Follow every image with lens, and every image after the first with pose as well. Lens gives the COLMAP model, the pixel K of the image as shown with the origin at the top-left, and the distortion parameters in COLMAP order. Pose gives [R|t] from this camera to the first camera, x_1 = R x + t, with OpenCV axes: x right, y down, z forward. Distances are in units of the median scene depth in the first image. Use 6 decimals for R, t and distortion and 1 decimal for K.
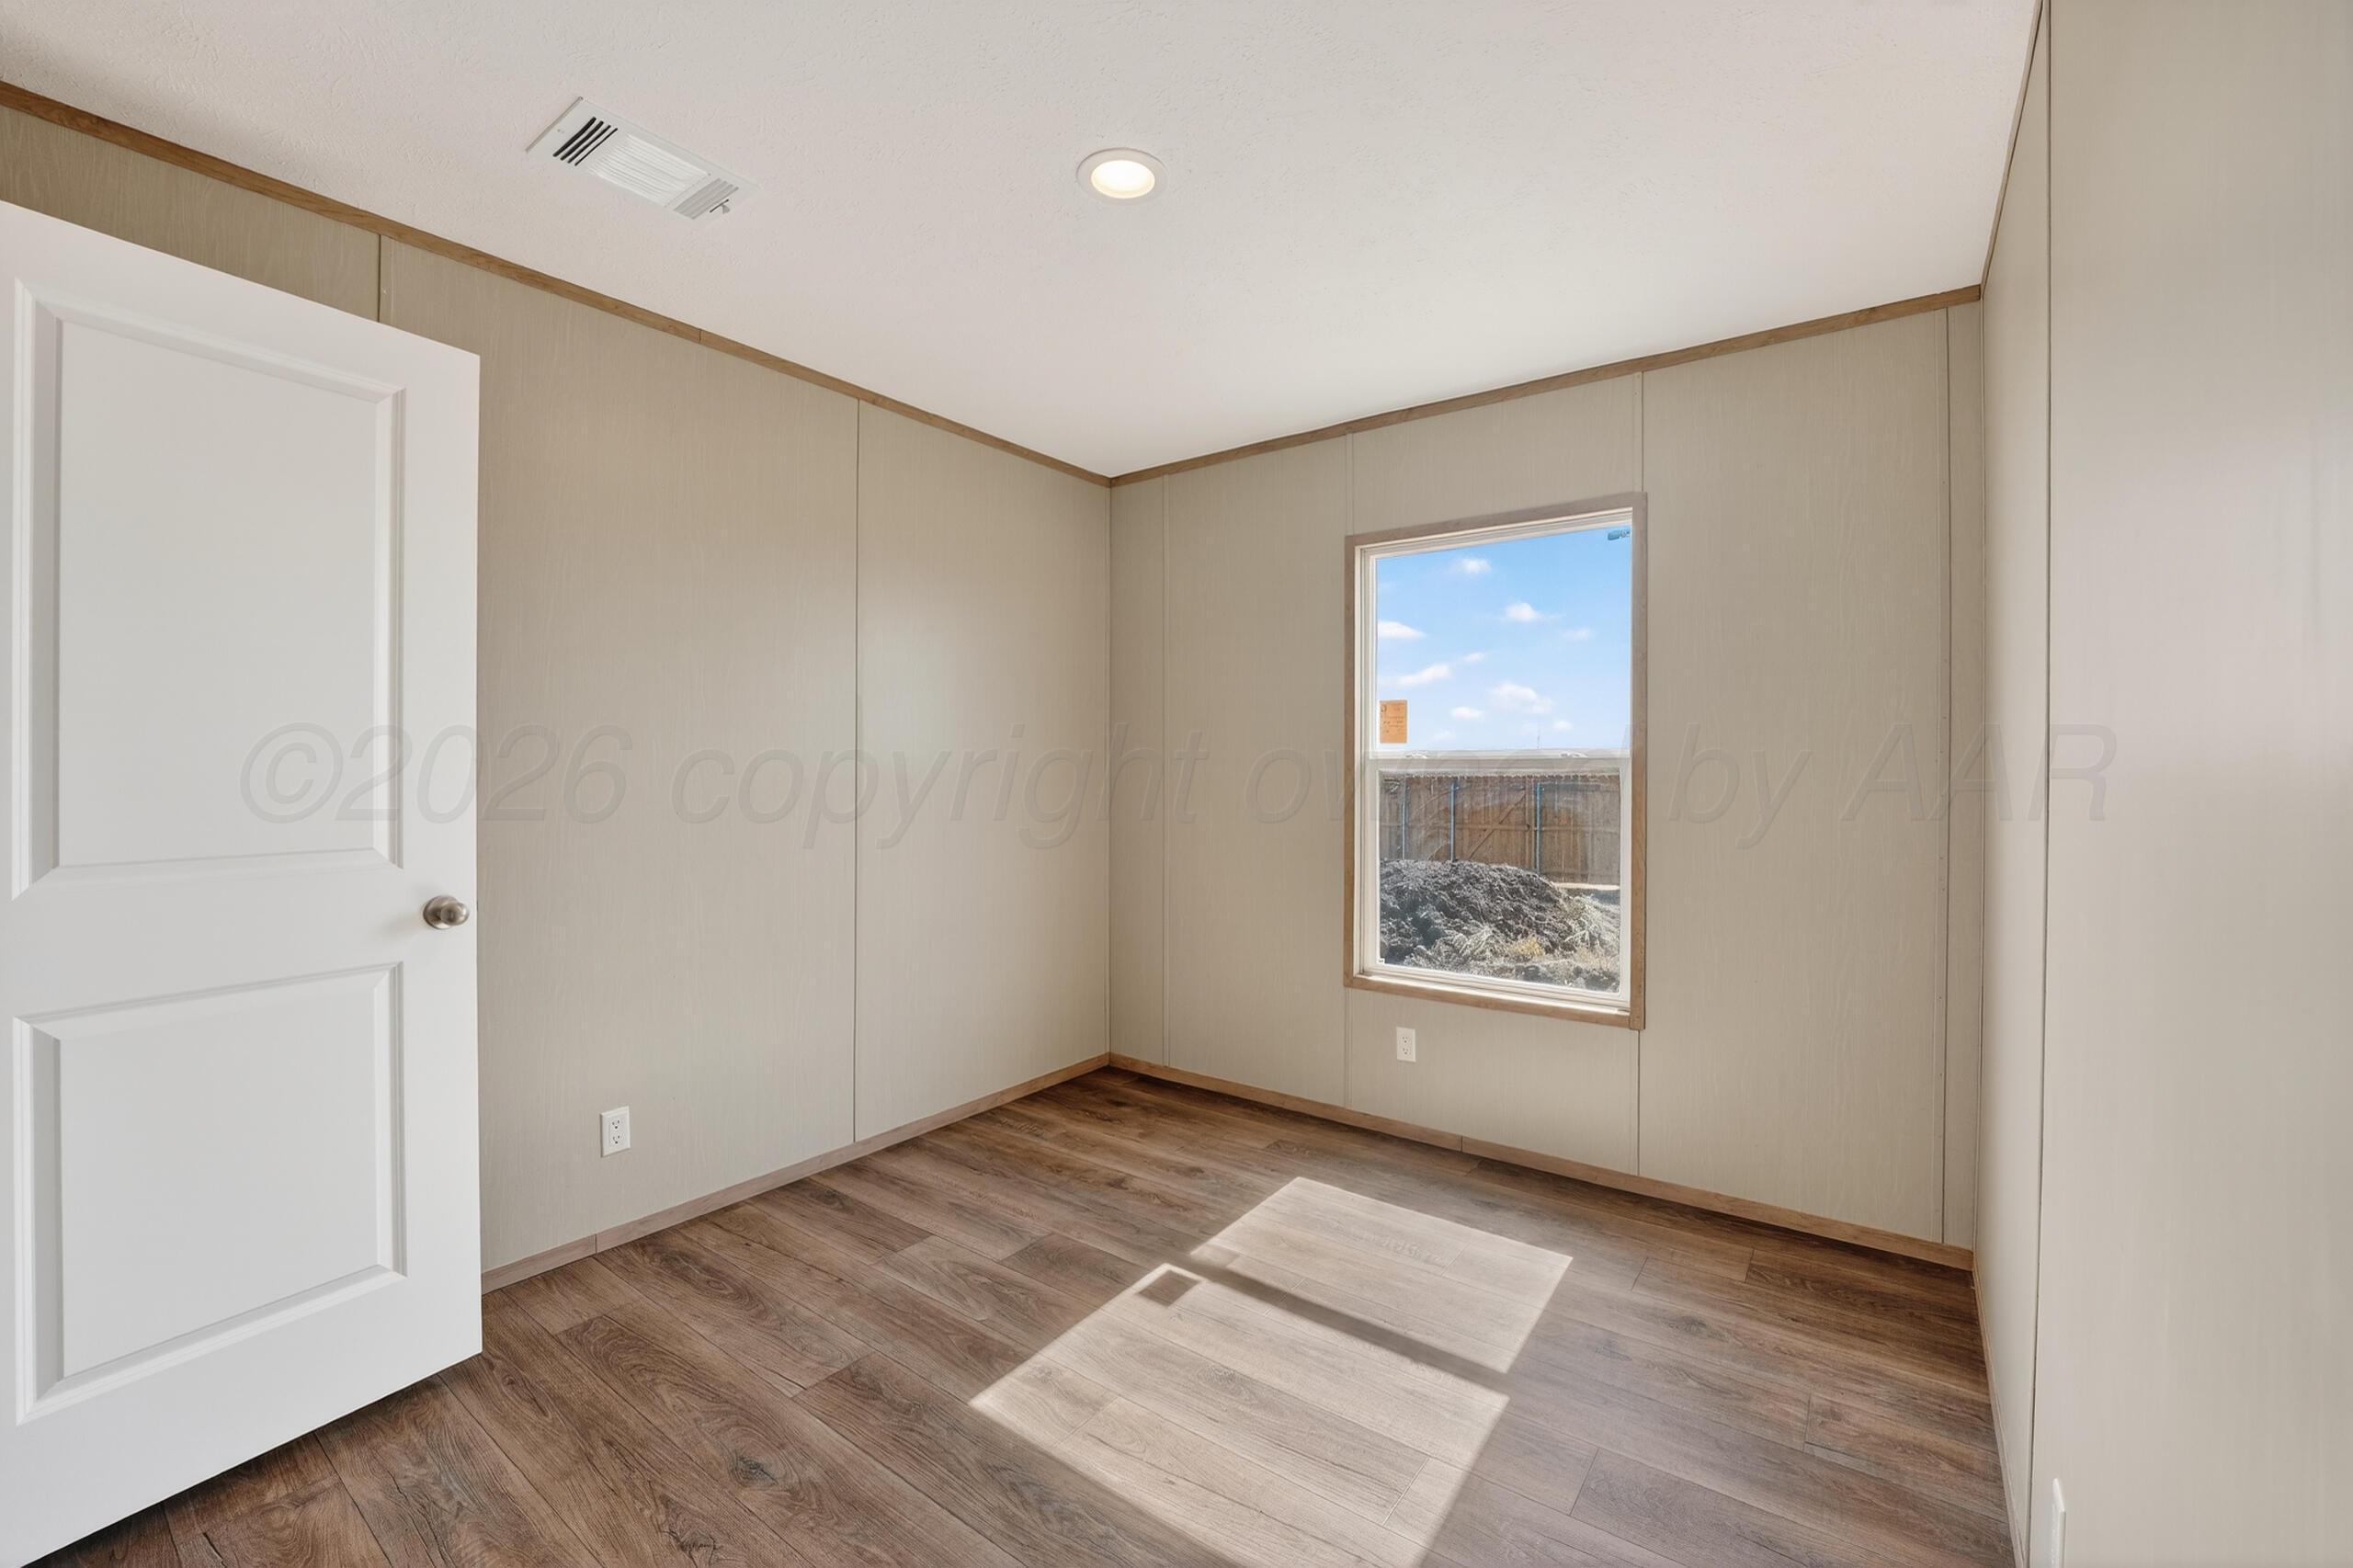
lens RADIAL K [[956.4, 0, 1169.5], [0, 956.4, 763.7], [0, 0, 1]] dist [-0.020145, -0.000008]
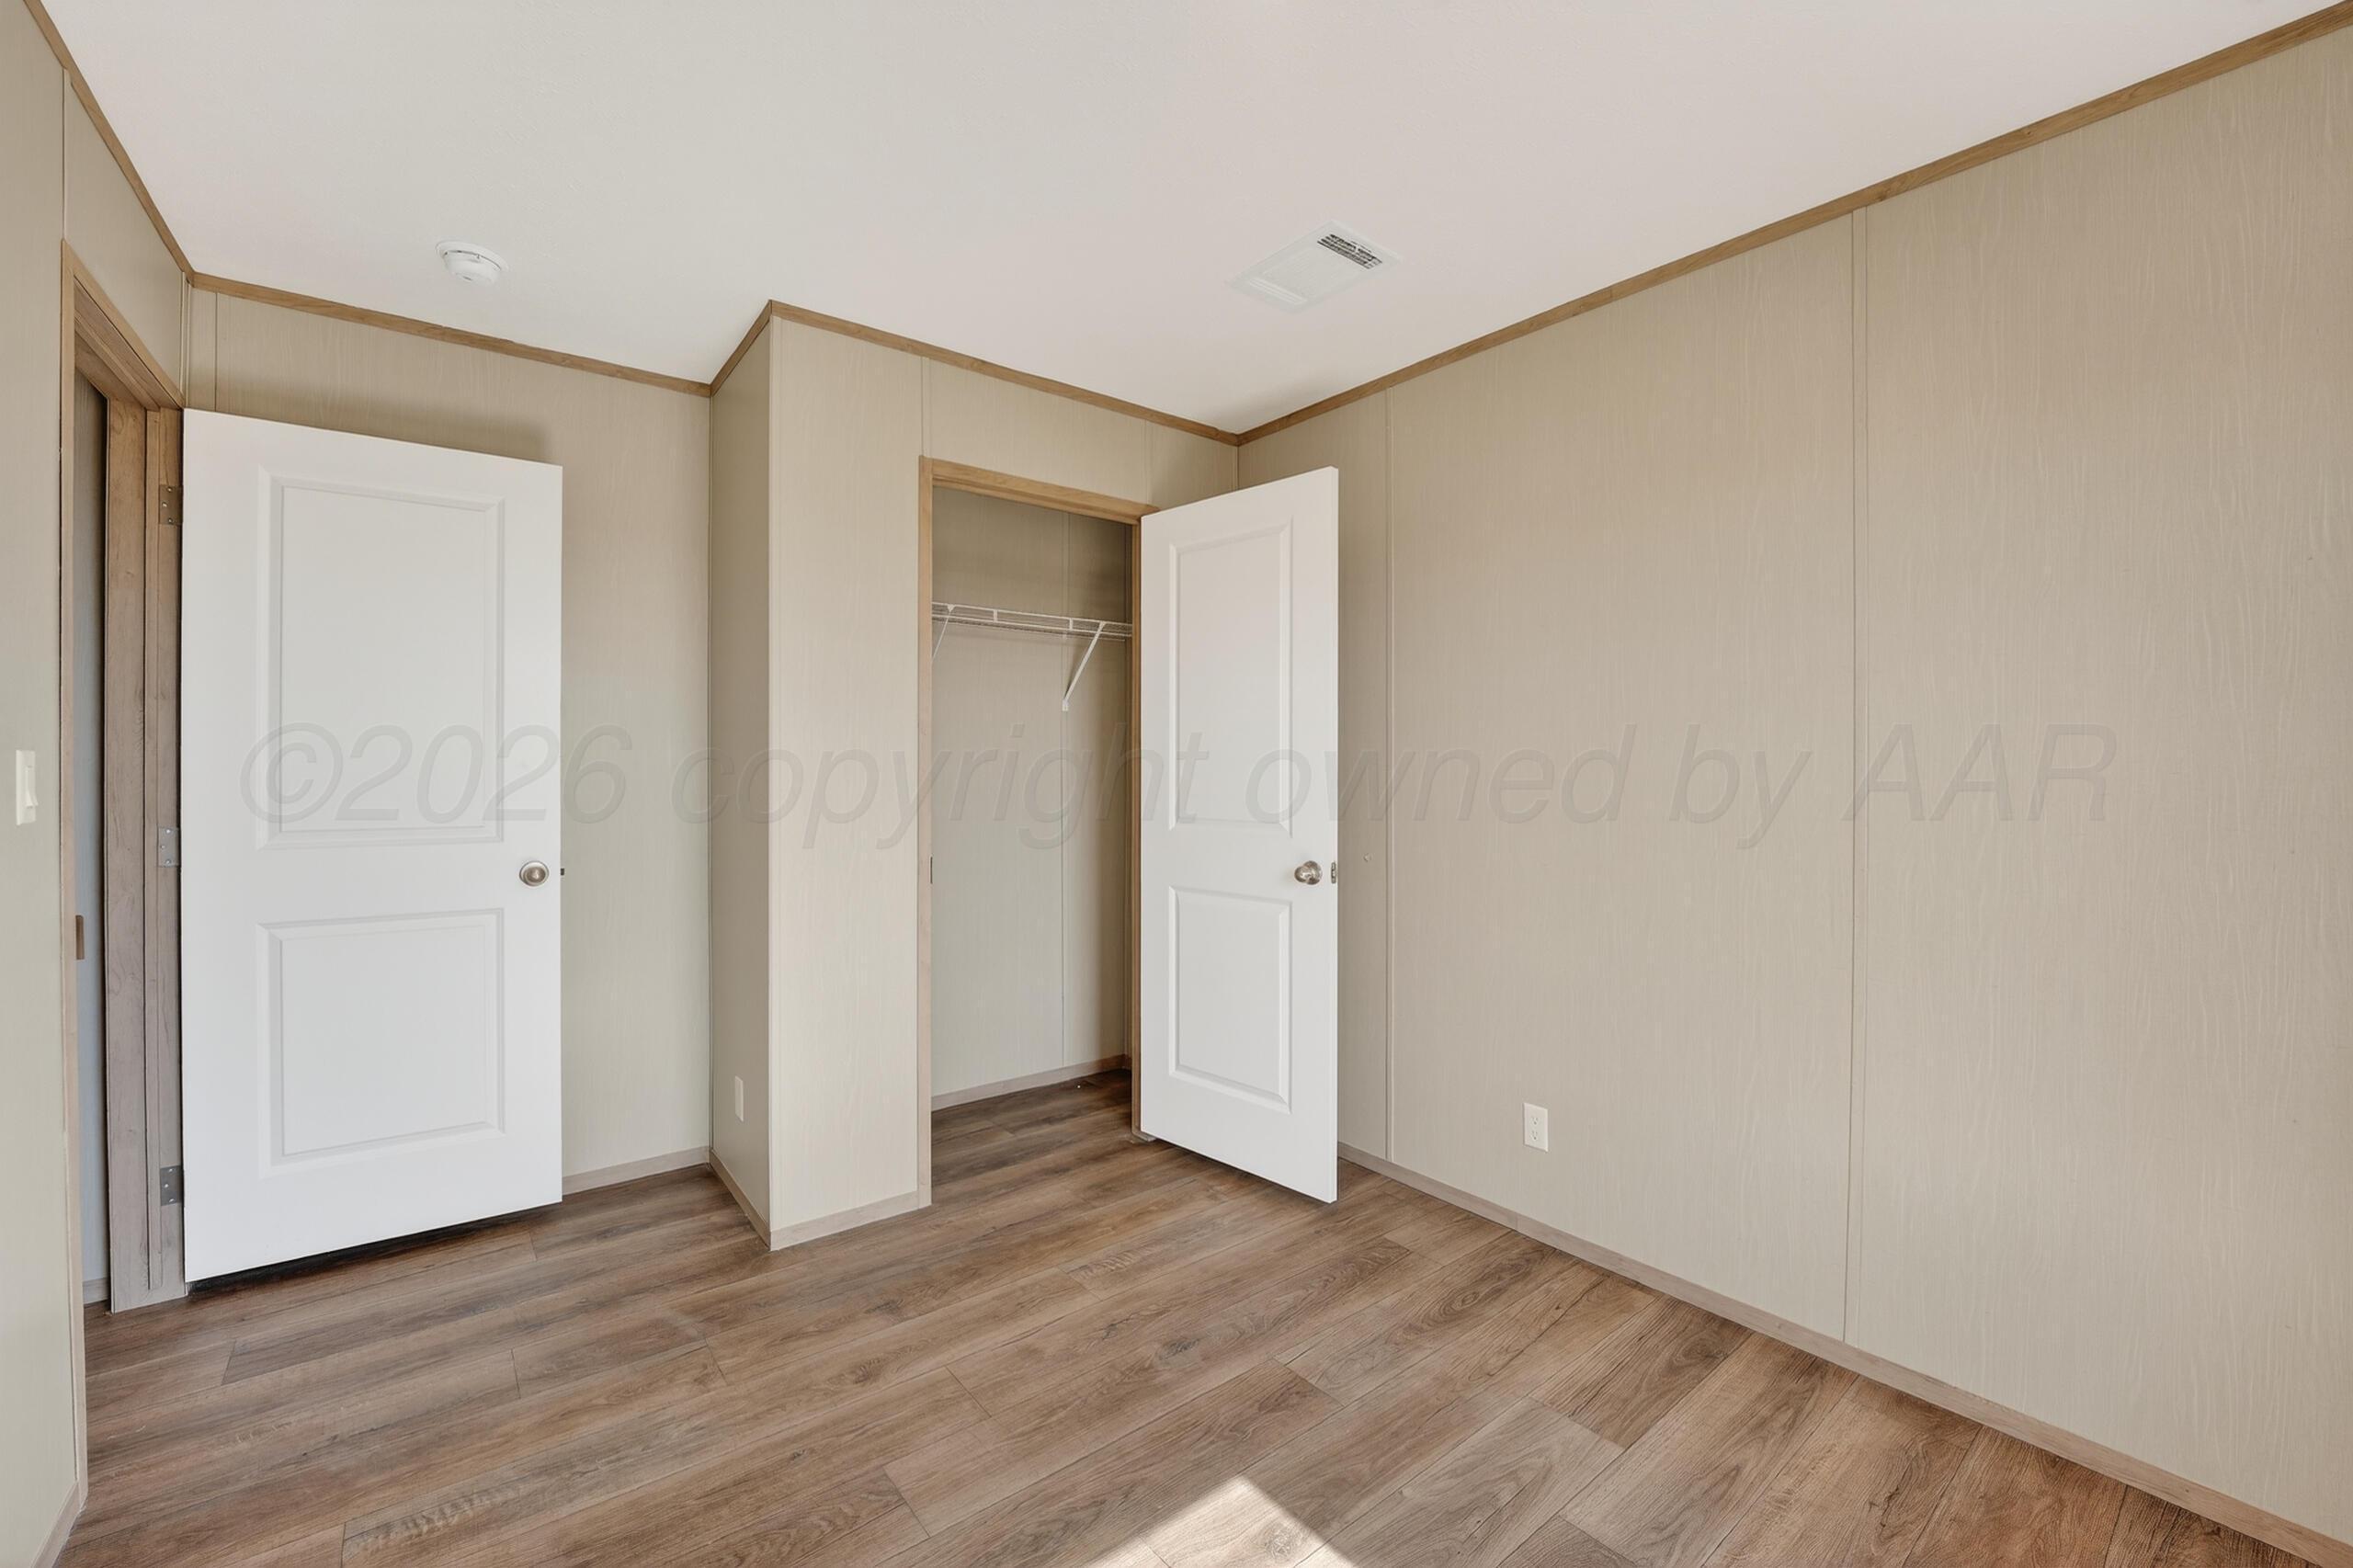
lens RADIAL K [[956.4, 0, 1193.2], [0, 956.4, 781.7], [0, 0, 1]] dist [-0.020145, -0.000008]
pose [[-0.229284, 0.004182, -0.973351, 0.564559], [-0.007368, 0.999955, 0.006032, 0.011976], [0.973332, 0.008555, -0.229243, 0.982371]]
